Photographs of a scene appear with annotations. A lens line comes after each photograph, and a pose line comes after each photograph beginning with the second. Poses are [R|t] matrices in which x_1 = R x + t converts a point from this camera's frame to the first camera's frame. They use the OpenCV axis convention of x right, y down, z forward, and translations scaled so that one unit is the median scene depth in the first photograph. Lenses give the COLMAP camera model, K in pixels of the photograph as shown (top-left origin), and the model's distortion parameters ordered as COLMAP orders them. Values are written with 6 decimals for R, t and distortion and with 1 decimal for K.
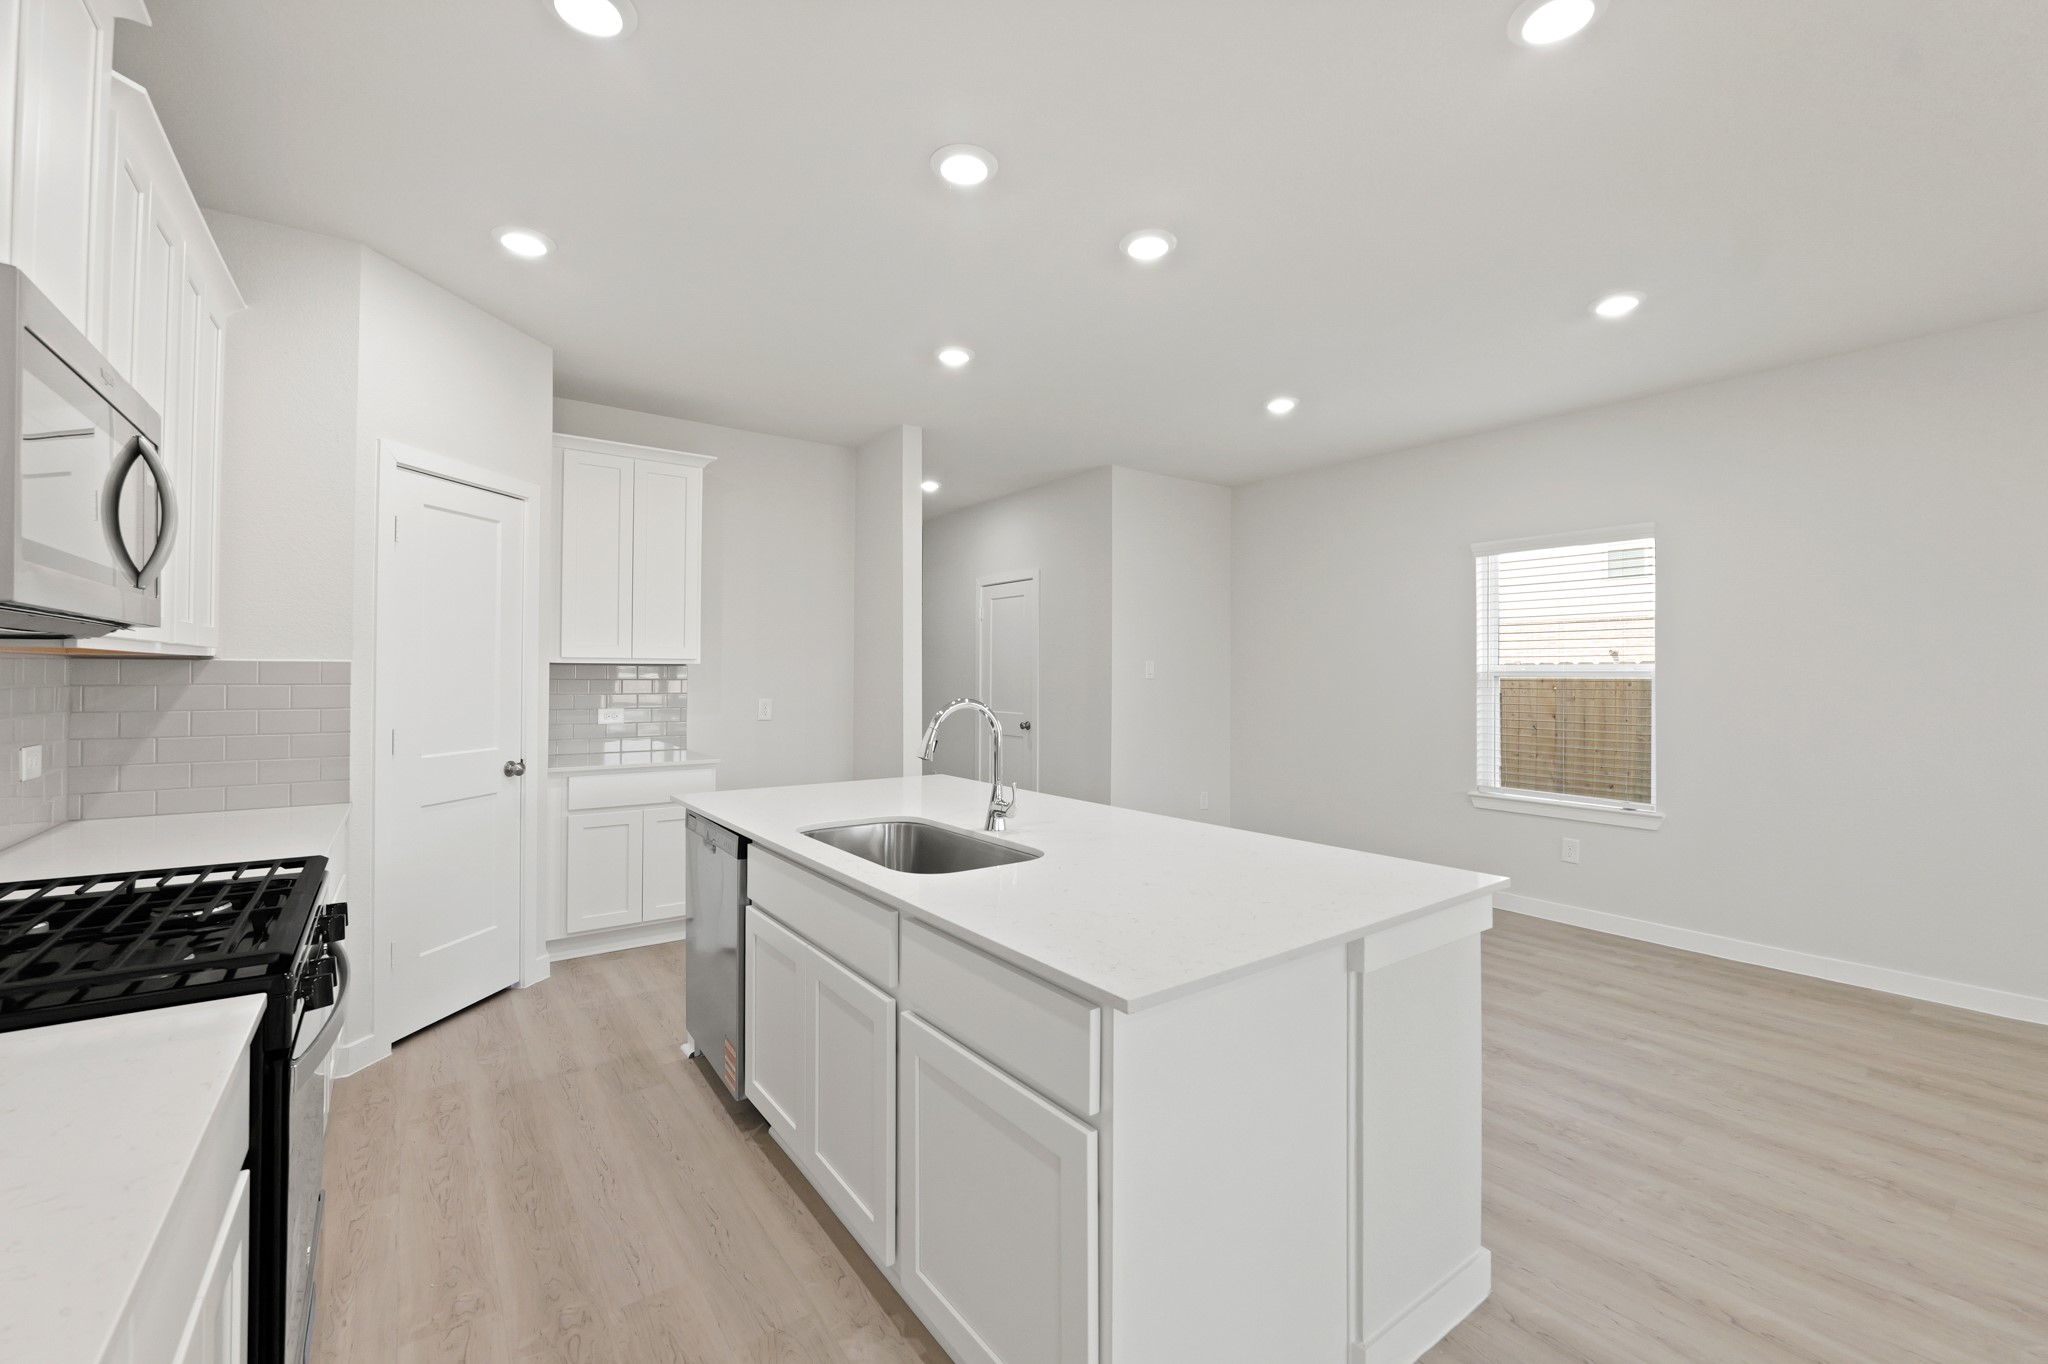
lens RADIAL K [[844.8, 0, 1024.4], [0, 844.8, 670.7], [0, 0, 1]] dist [-0.014373, 0.001665]
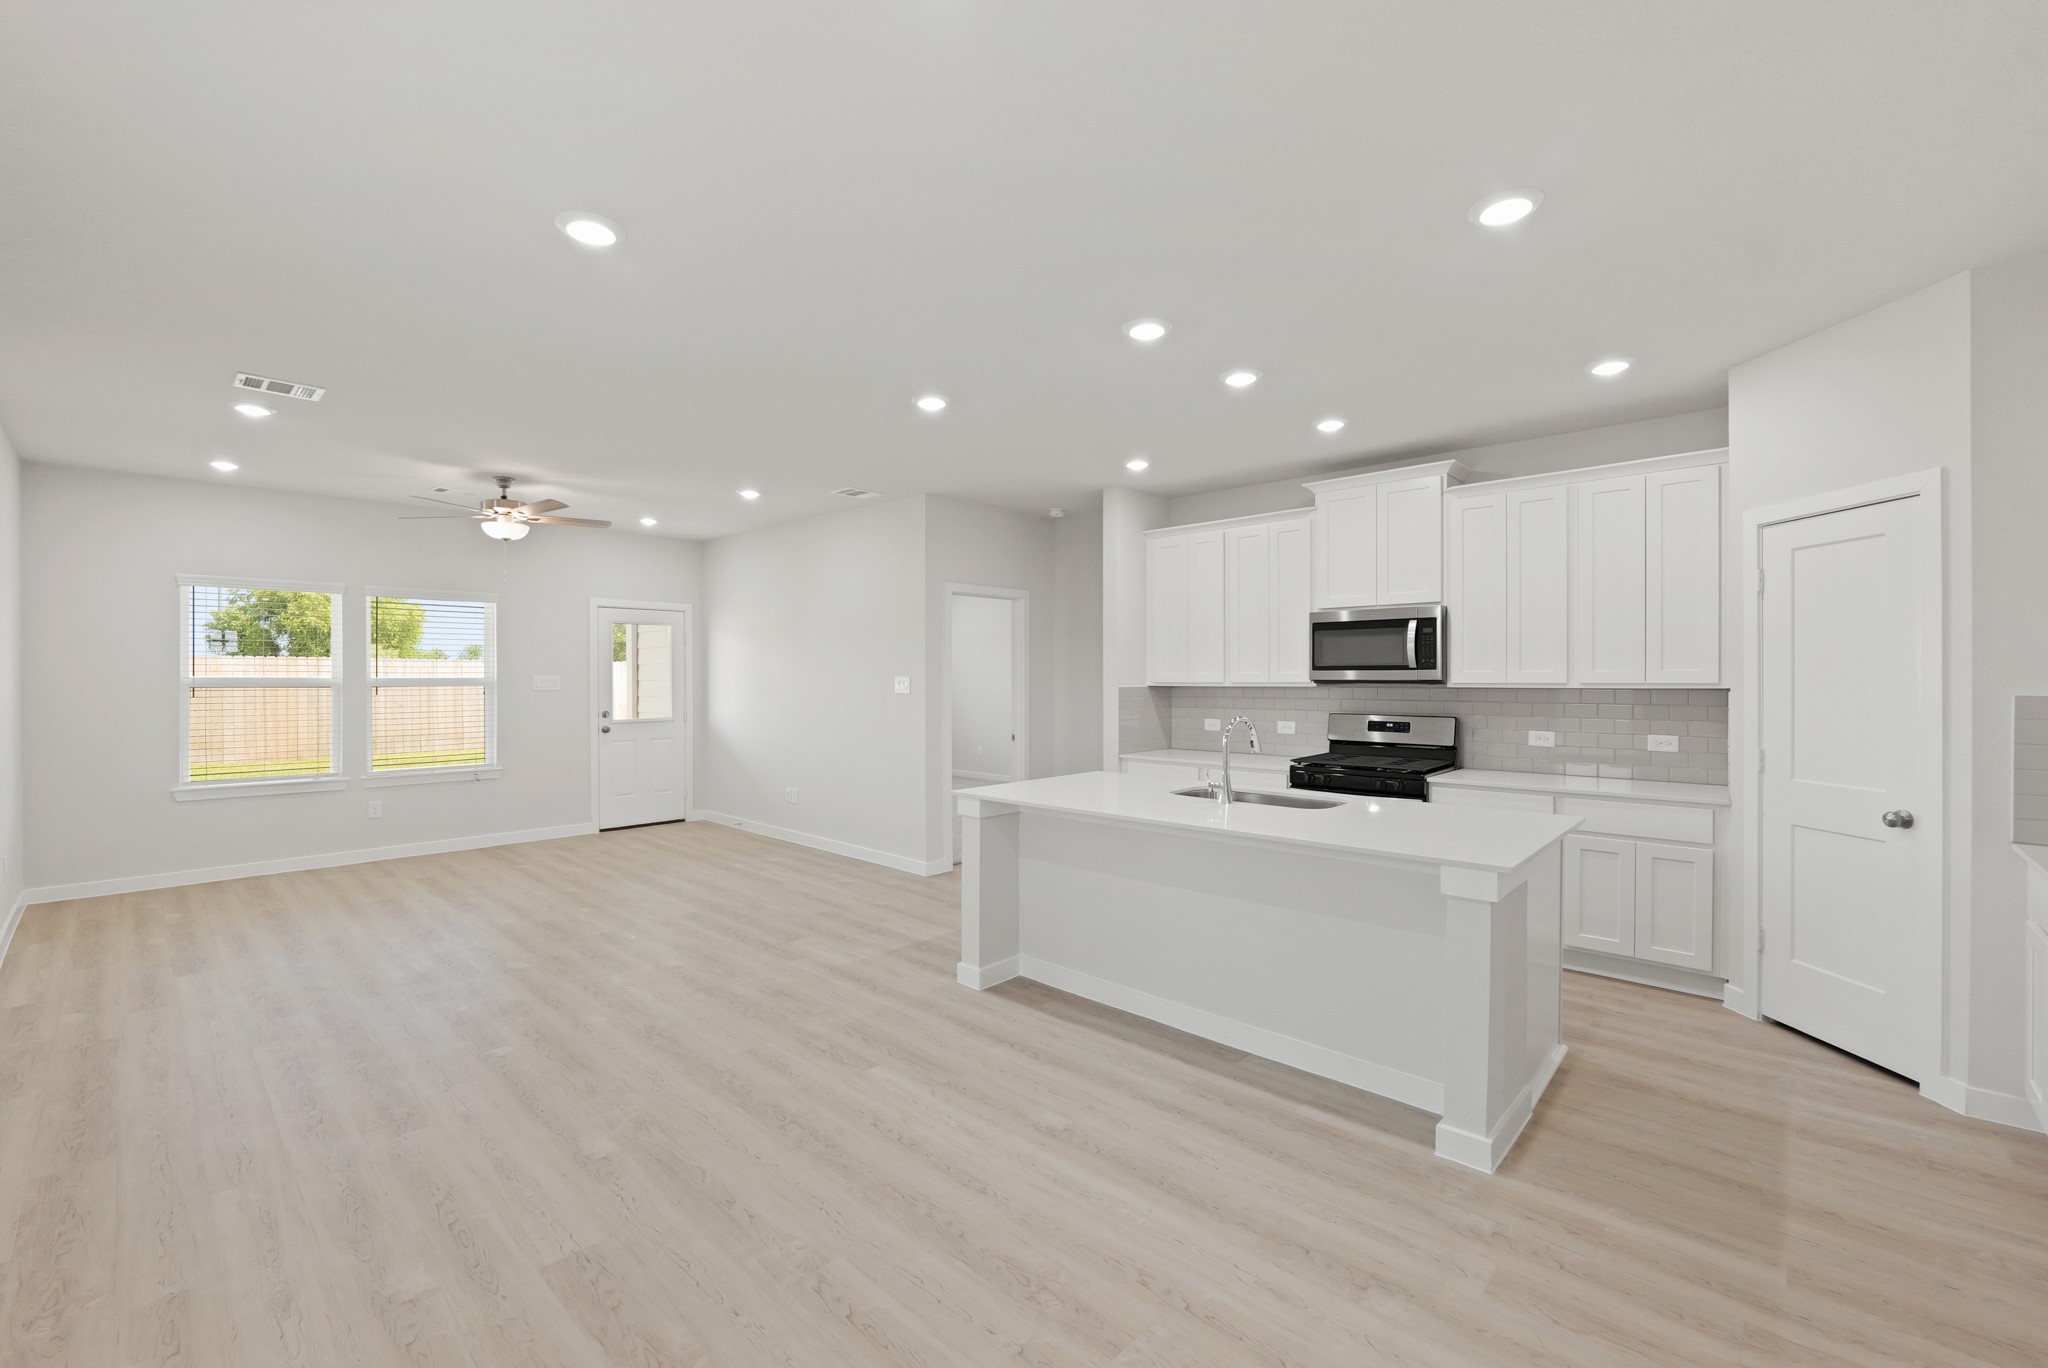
lens RADIAL K [[844.8, 0, 1017.6], [0, 844.8, 682.6], [0, 0, 1]] dist [-0.014373, 0.001665]
pose [[-0.984251, -0.001784, -0.176765, 0.398035], [-0.001938, 0.999998, 0.000699, -0.018693], [0.176763, 0.001031, -0.984253, 1.597720]]
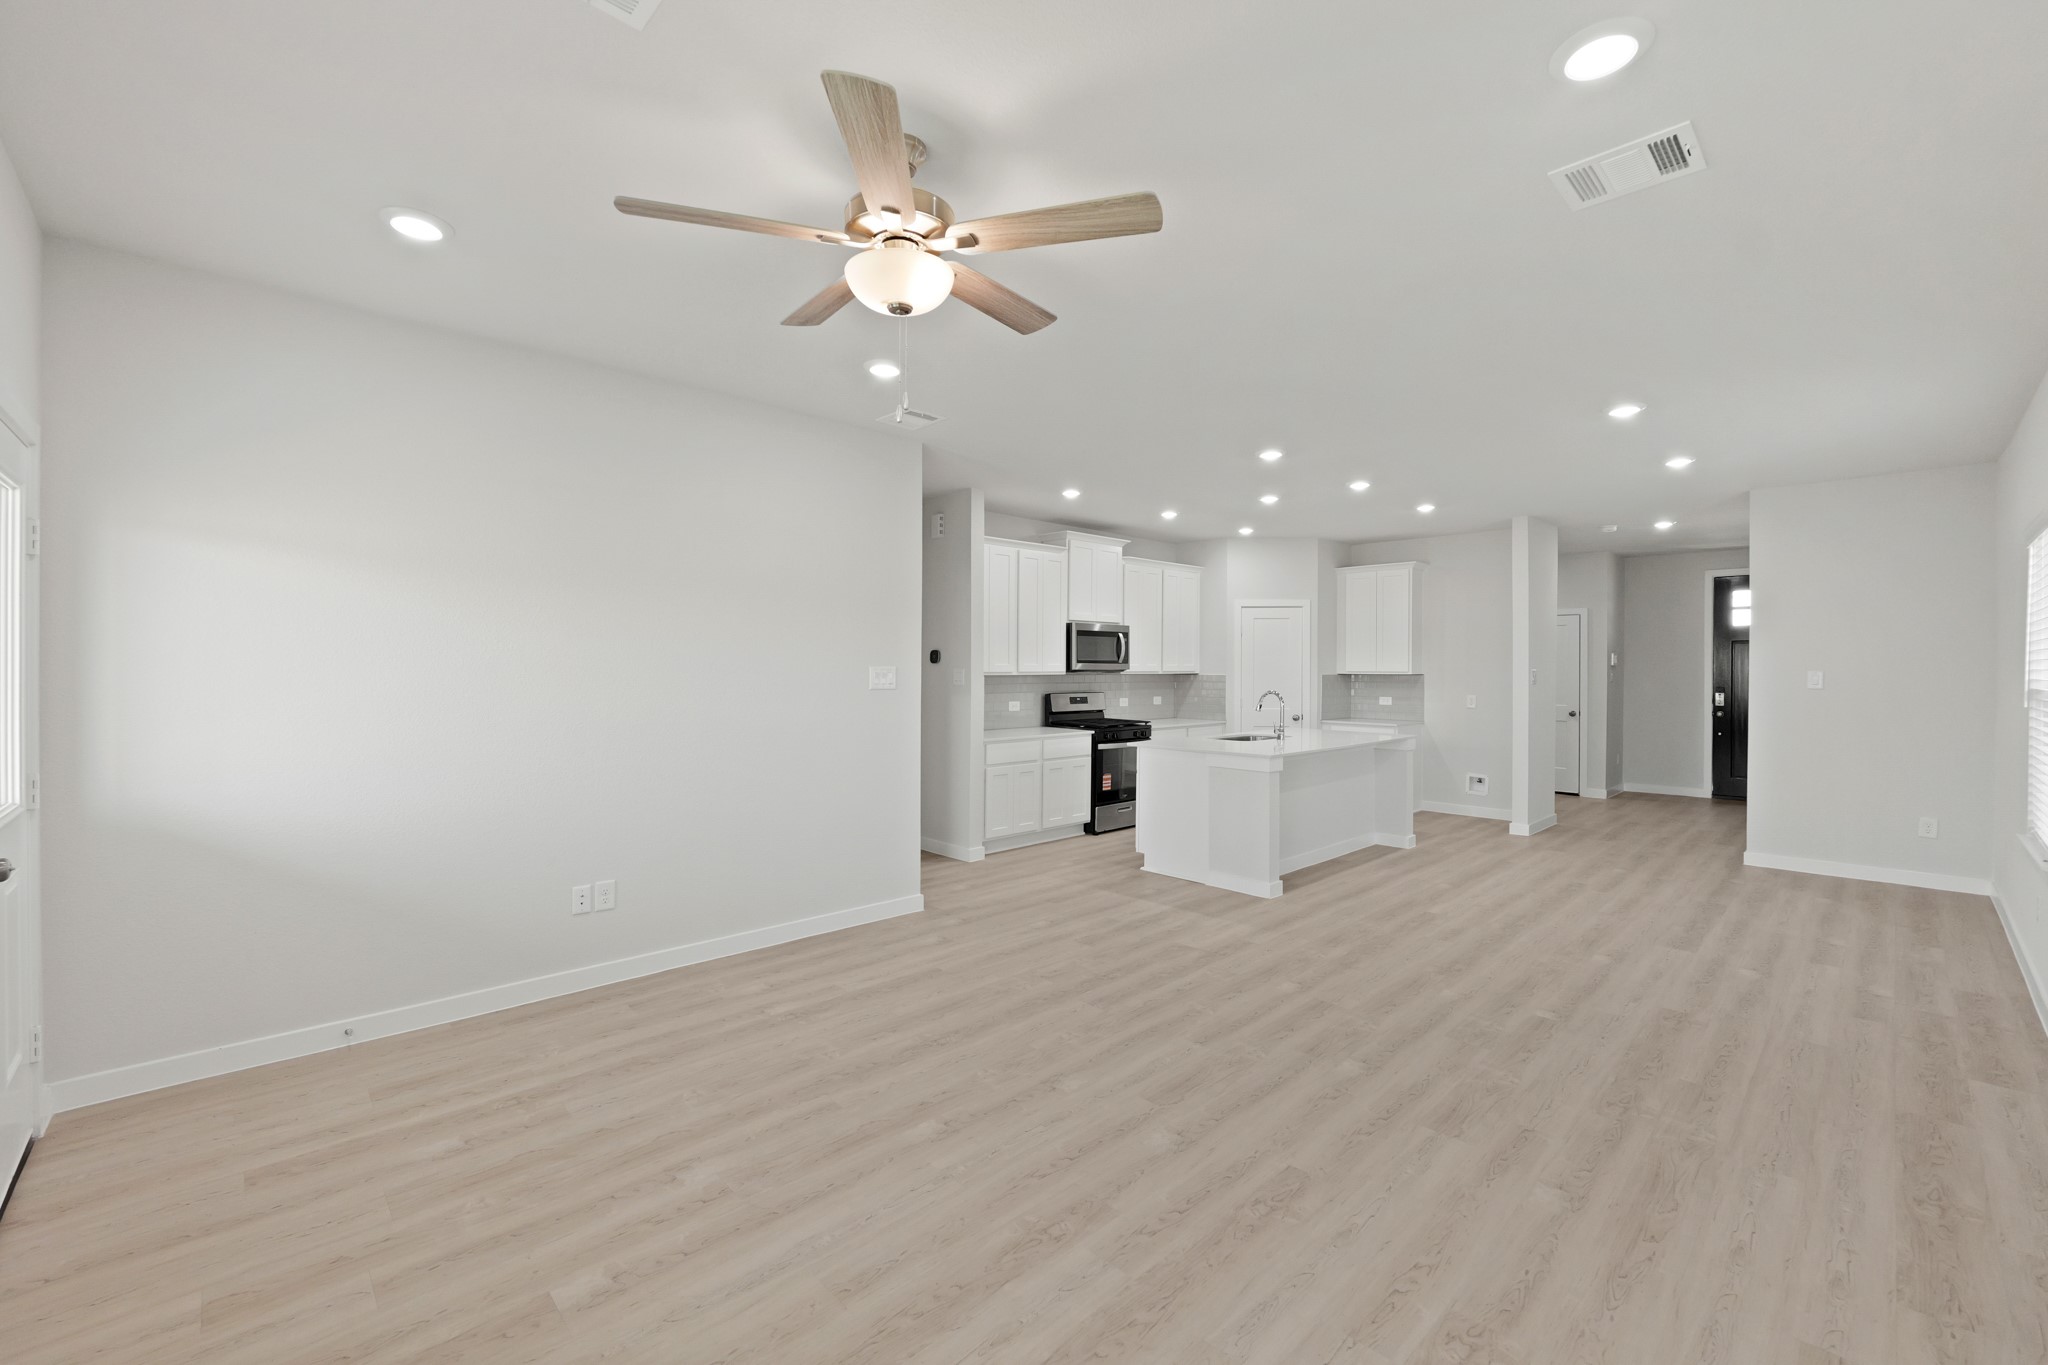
lens RADIAL K [[844.8, 0, 1018.9], [0, 844.8, 671.3], [0, 0, 1]] dist [-0.014373, 0.001665]
pose [[0.124465, 0.003043, -0.992219, 1.670953], [0.000282, 0.999995, 0.003103, -0.026007], [0.992224, -0.000666, 0.124463, -0.109778]]
